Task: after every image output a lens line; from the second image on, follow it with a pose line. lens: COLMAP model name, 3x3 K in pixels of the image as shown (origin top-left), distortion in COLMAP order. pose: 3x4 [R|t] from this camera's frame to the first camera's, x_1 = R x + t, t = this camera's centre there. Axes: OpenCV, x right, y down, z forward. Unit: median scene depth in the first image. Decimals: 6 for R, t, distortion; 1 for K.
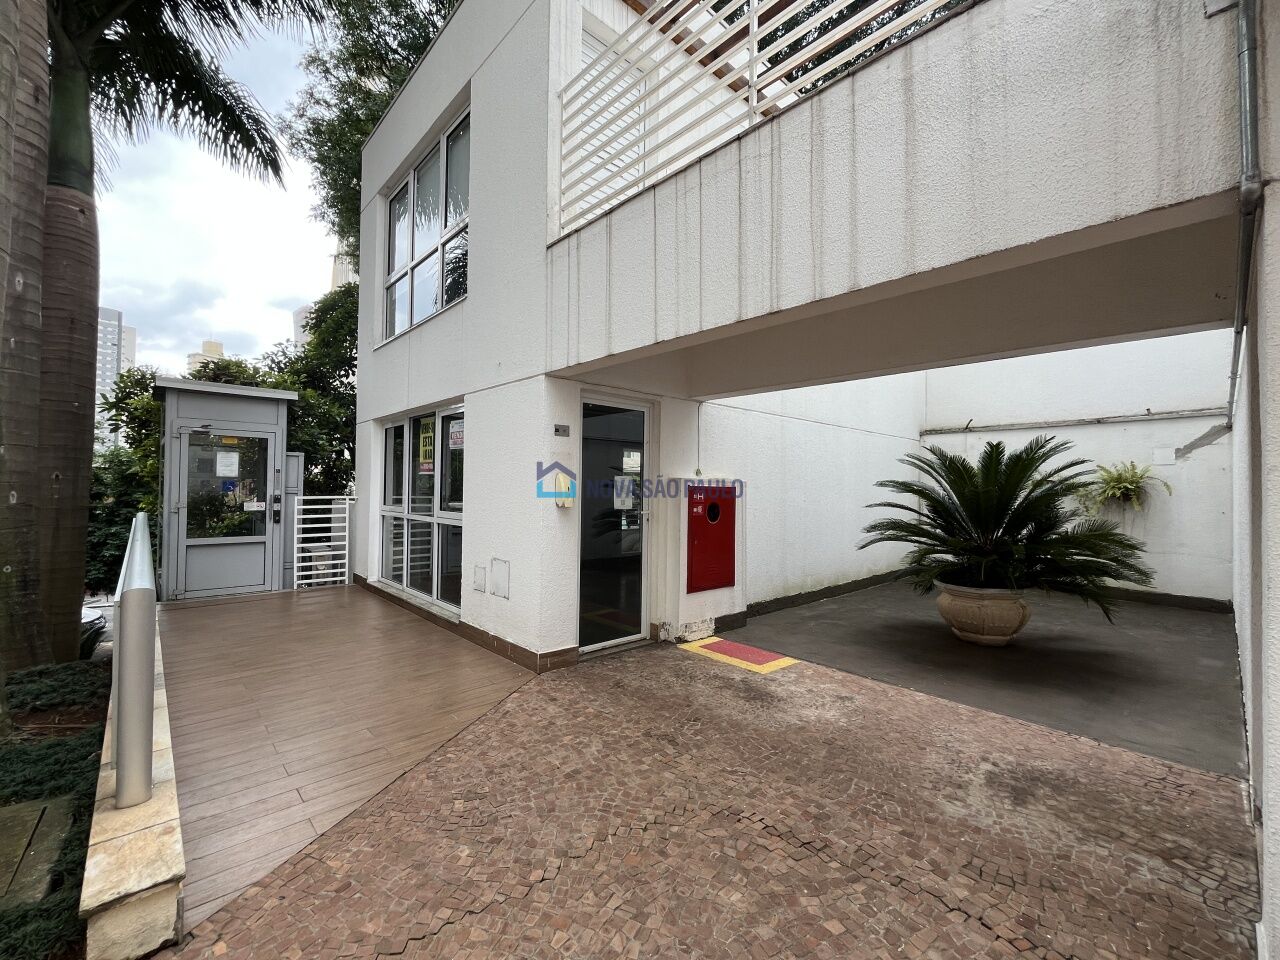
lens RADIAL K [[539.9, 0, 637.8], [0, 539.9, 477.4], [0, 0, 1]] dist [-0.002006, -0.000431]
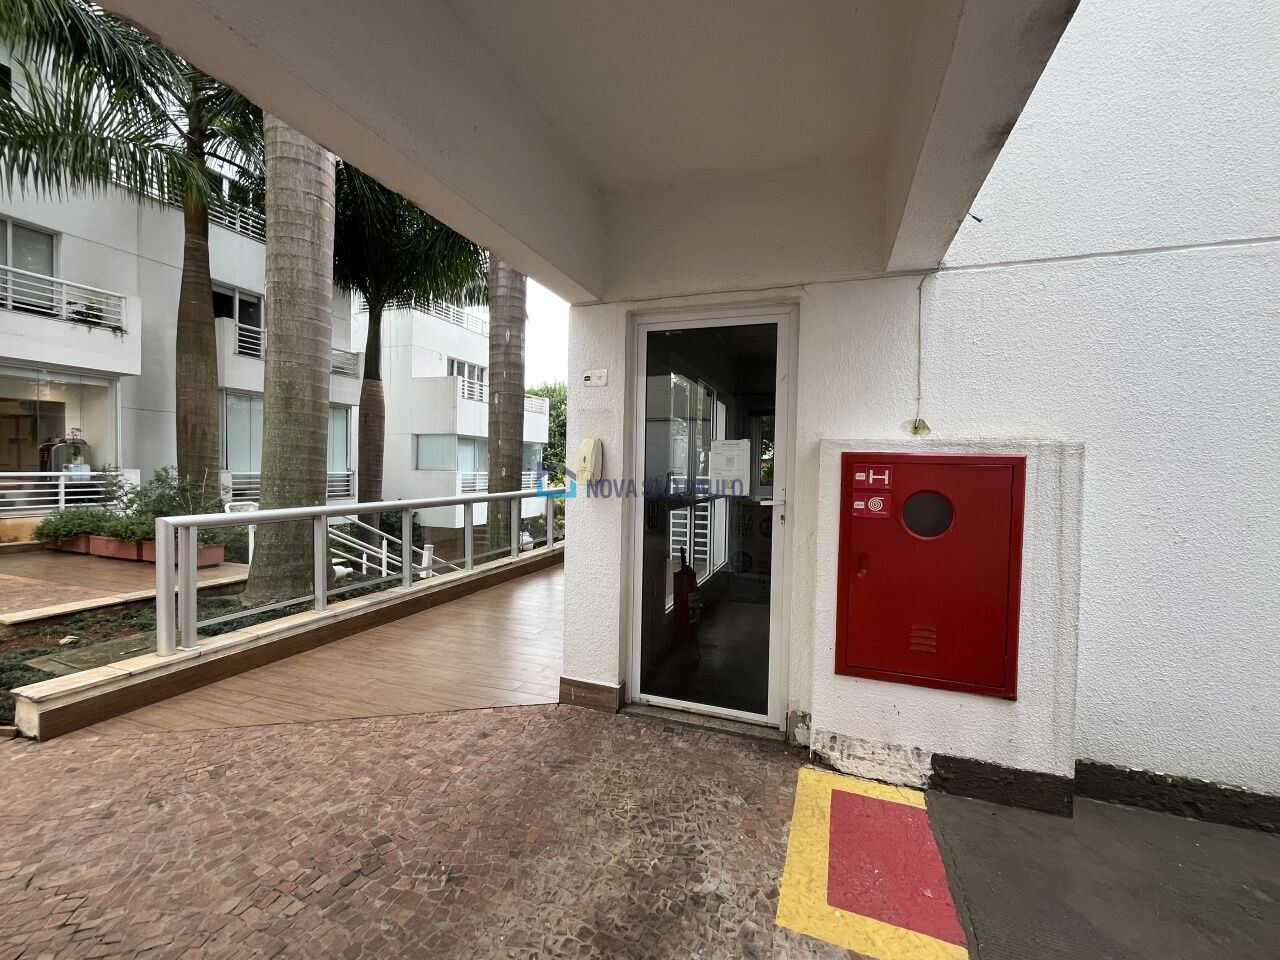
lens RADIAL K [[539.9, 0, 637.8], [0, 539.9, 477.4], [0, 0, 1]] dist [-0.002006, -0.000431]
pose [[0.463460, 0.014221, -0.886004, 0.468048], [0.002515, 0.999846, 0.017364, 0.029061], [0.886114, -0.010276, 0.463353, 0.650172]]
